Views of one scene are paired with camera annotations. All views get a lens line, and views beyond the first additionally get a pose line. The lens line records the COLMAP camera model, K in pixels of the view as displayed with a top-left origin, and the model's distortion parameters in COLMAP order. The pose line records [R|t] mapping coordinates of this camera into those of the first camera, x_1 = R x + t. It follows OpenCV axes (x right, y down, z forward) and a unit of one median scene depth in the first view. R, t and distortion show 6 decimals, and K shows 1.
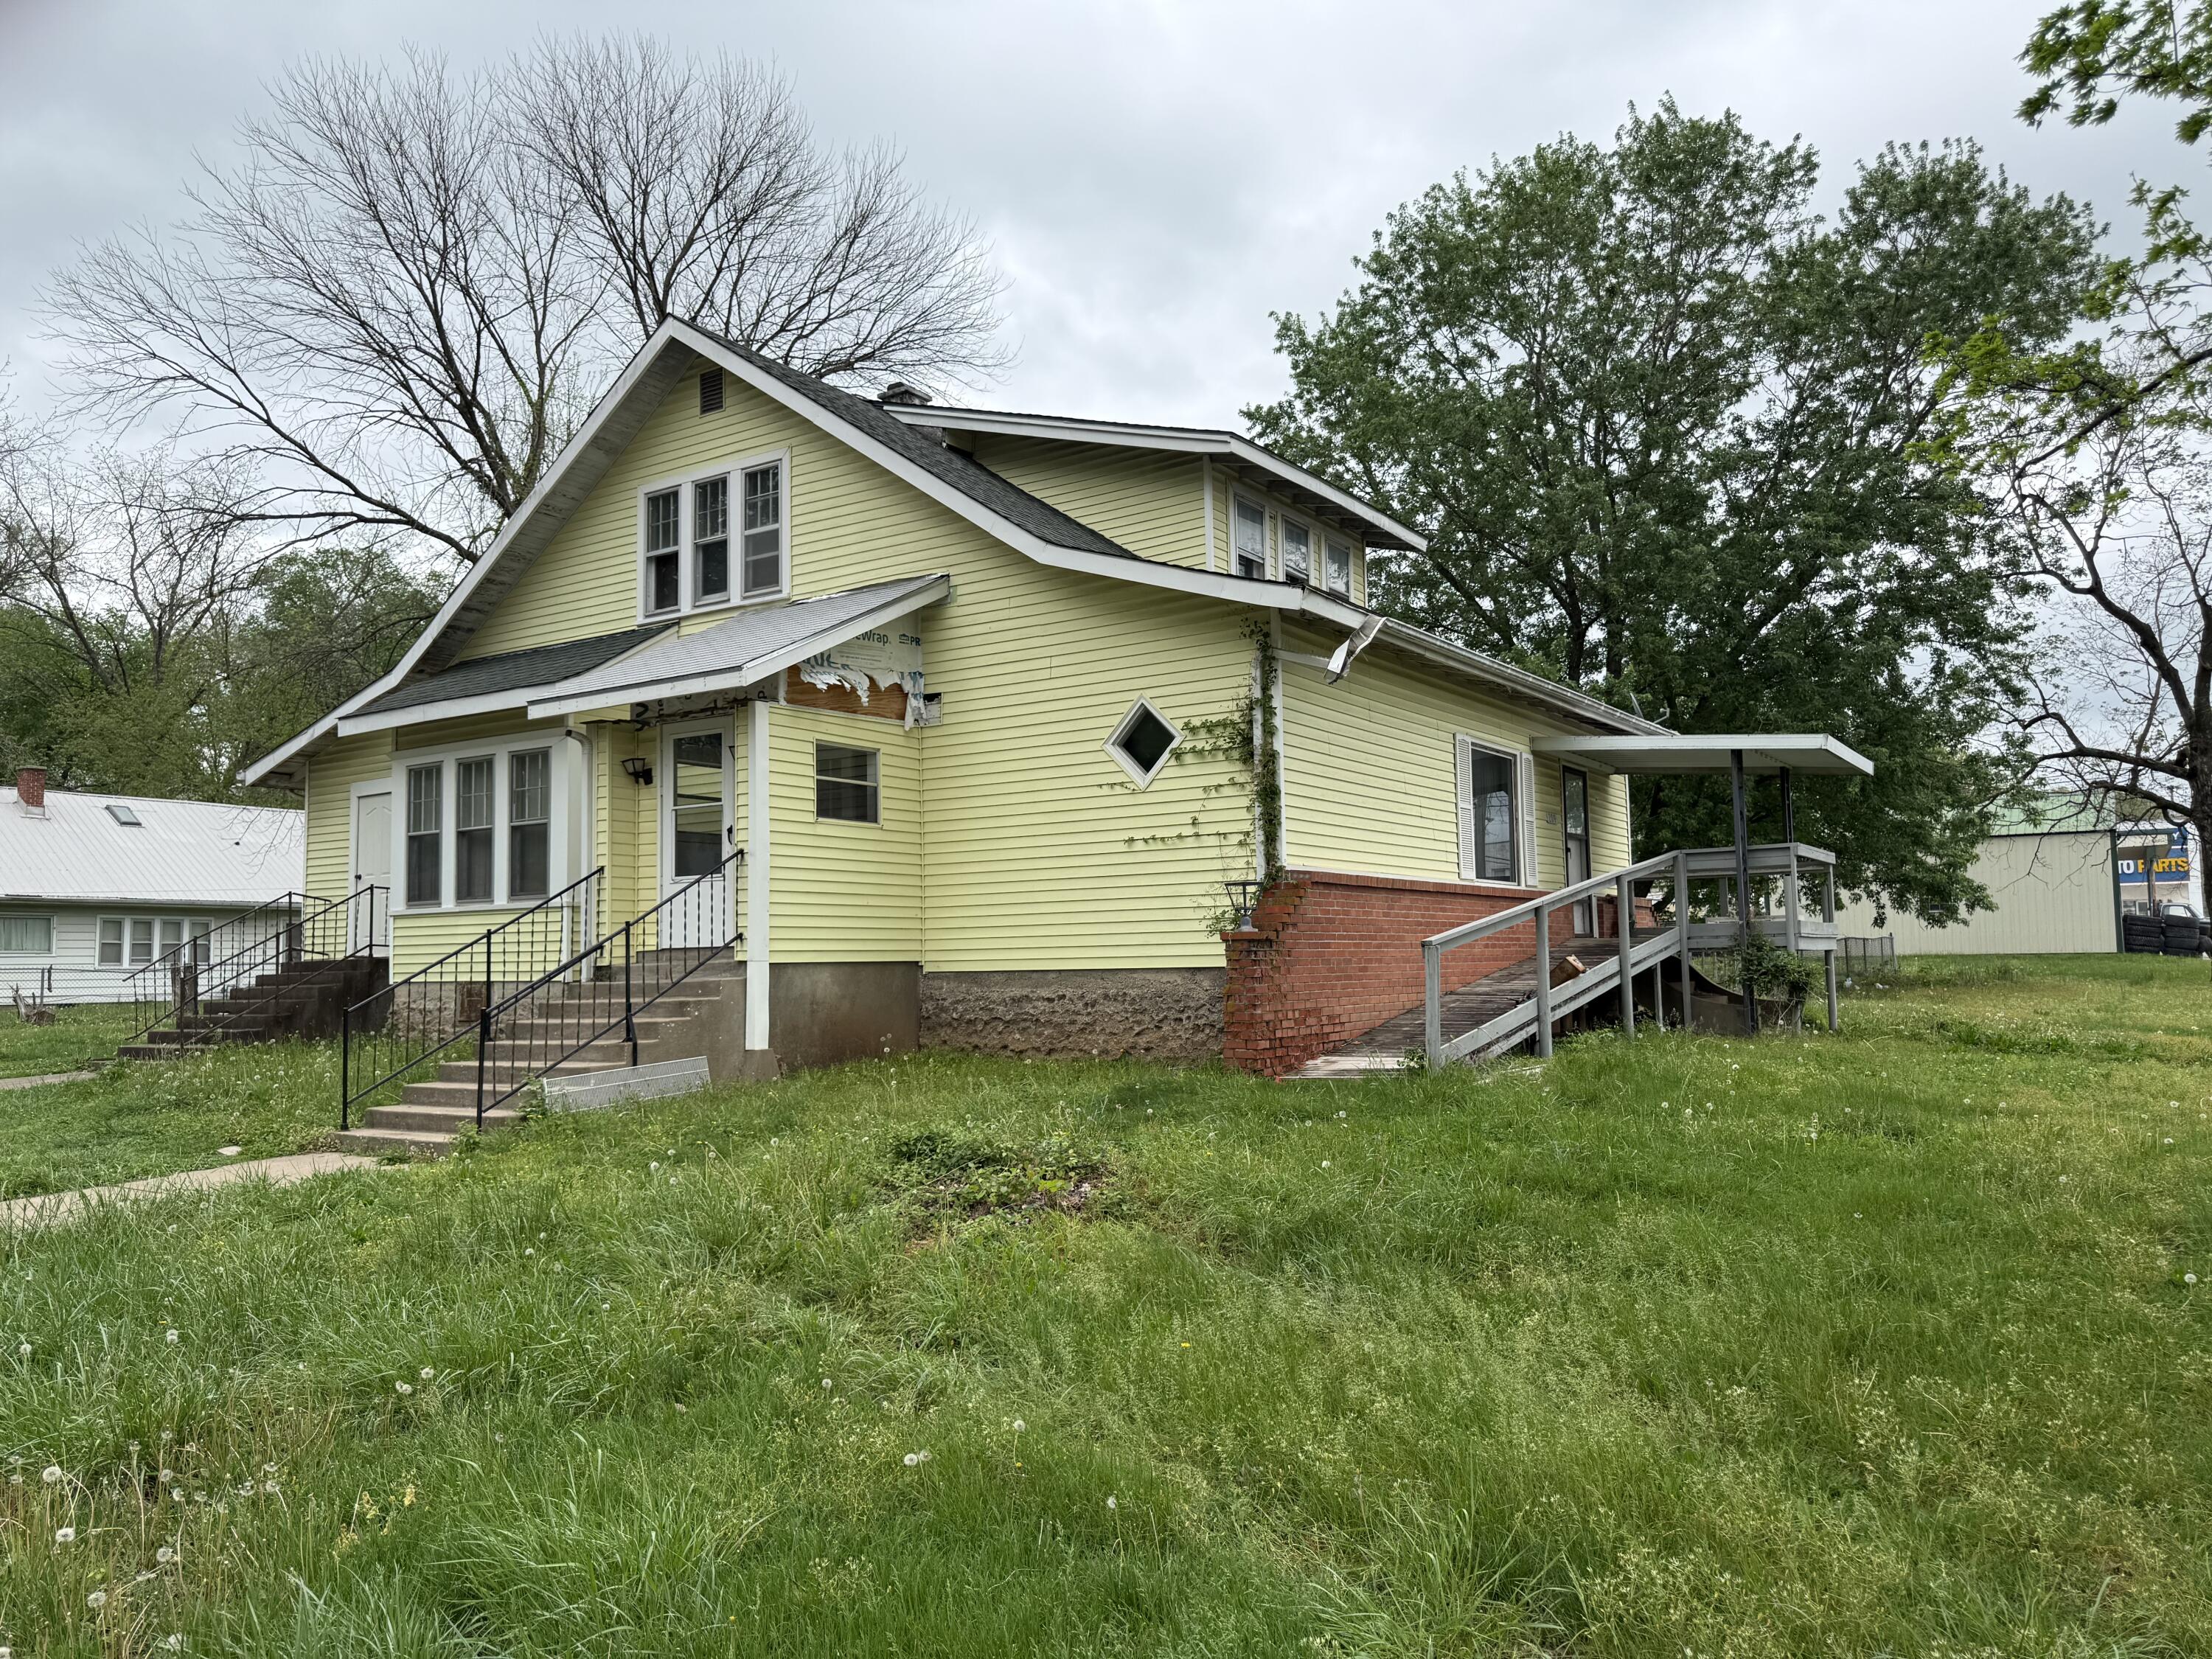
lens RADIAL K [[1608.0, 0, 1106.0], [0, 1608.0, 829.5], [0, 0, 1]] dist [0.068162, -0.000546]
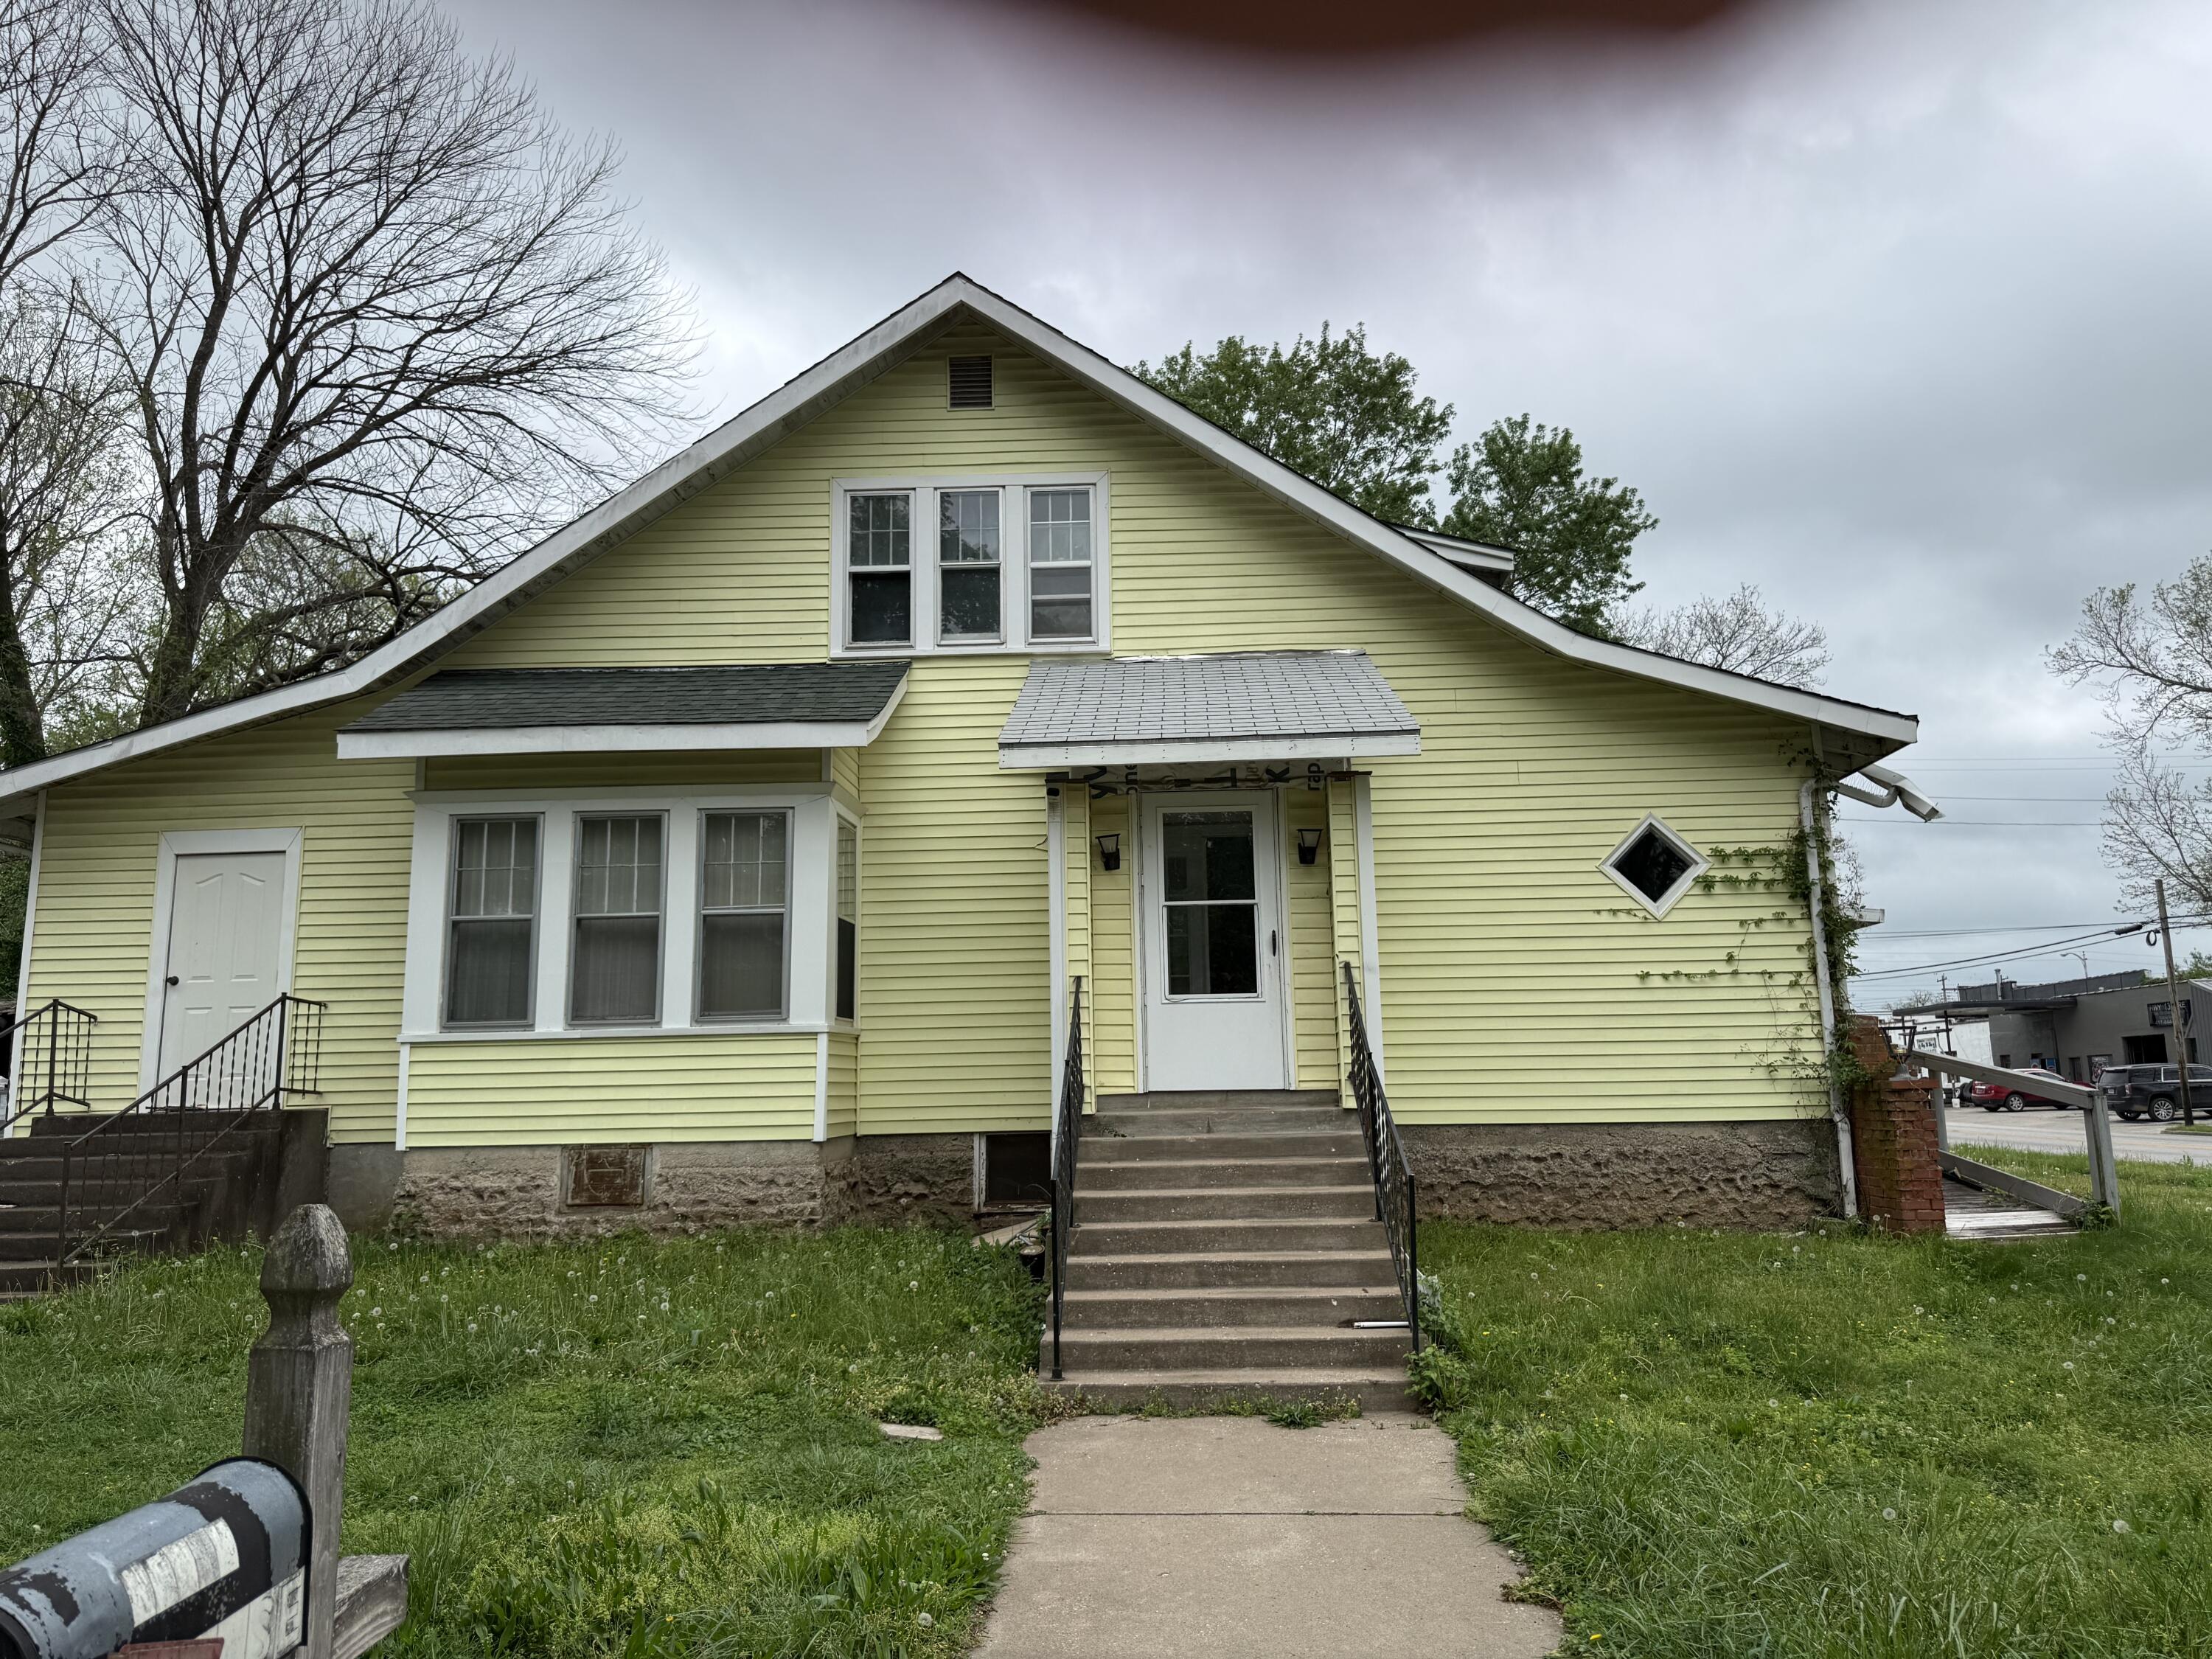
lens RADIAL K [[1545.9, 0, 1106.0], [0, 1545.9, 829.5], [0, 0, 1]] dist [0.029610, -0.002735]
pose [[0.852905, 0.093372, 0.513649, -0.685086], [-0.040741, 0.992780, -0.112819, 0.035518], [-0.520475, 0.075297, 0.850551, 0.419283]]
